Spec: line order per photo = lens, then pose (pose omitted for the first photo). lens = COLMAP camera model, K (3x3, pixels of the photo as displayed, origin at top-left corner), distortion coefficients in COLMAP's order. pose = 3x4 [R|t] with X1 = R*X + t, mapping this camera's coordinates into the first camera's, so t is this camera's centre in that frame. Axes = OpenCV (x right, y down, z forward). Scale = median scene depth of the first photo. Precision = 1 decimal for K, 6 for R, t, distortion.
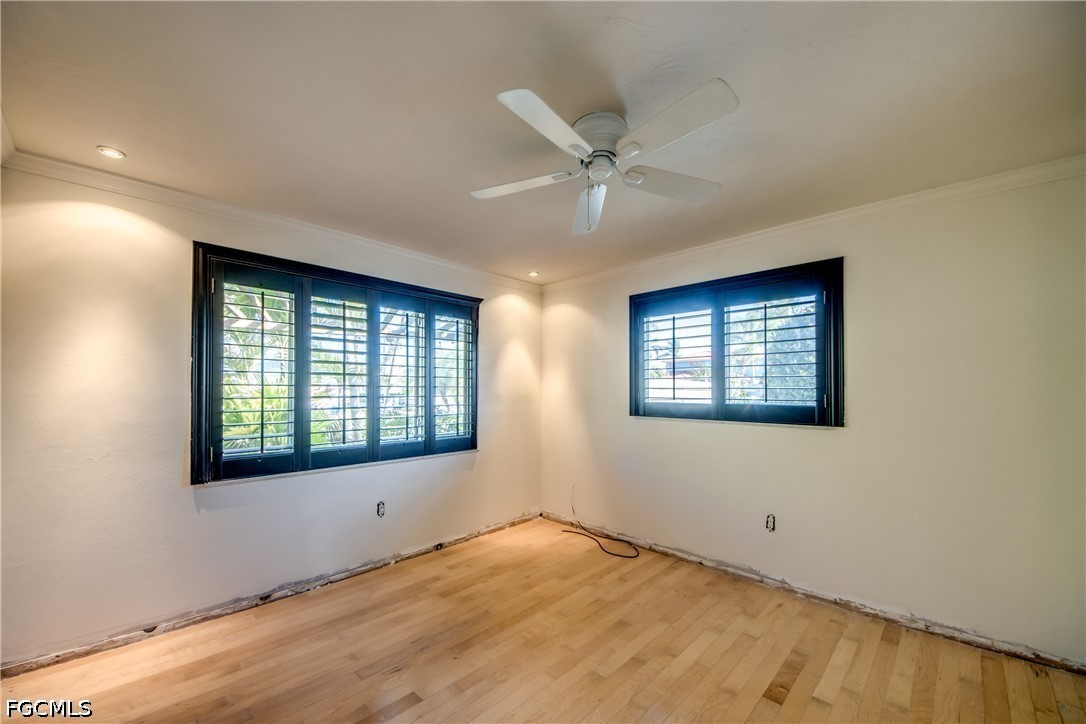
lens RADIAL K [[415.0, 0, 534.9], [0, 415.0, 388.1], [0, 0, 1]] dist [-0.000959, -0.005573]
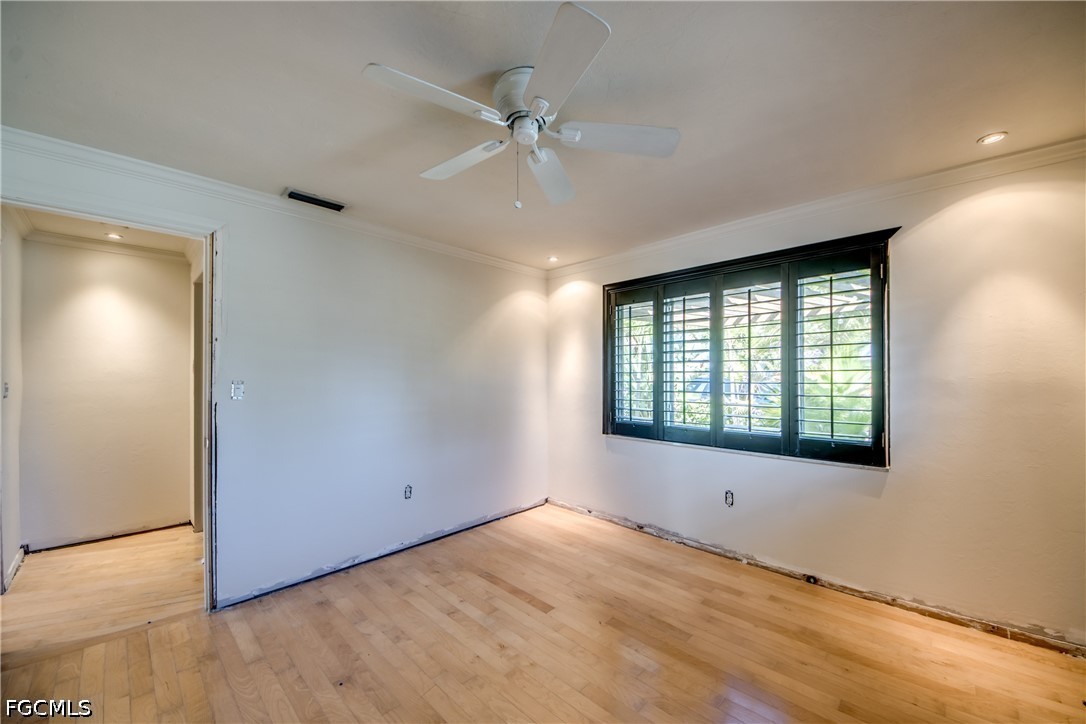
lens RADIAL K [[415.0, 0, 558.7], [0, 415.0, 373.9], [0, 0, 1]] dist [-0.000959, -0.005573]
pose [[0.013537, -0.010468, -0.999854, 0.641930], [0.007326, 0.999919, -0.010370, 0.008261], [0.999882, -0.007185, 0.013612, 0.631112]]
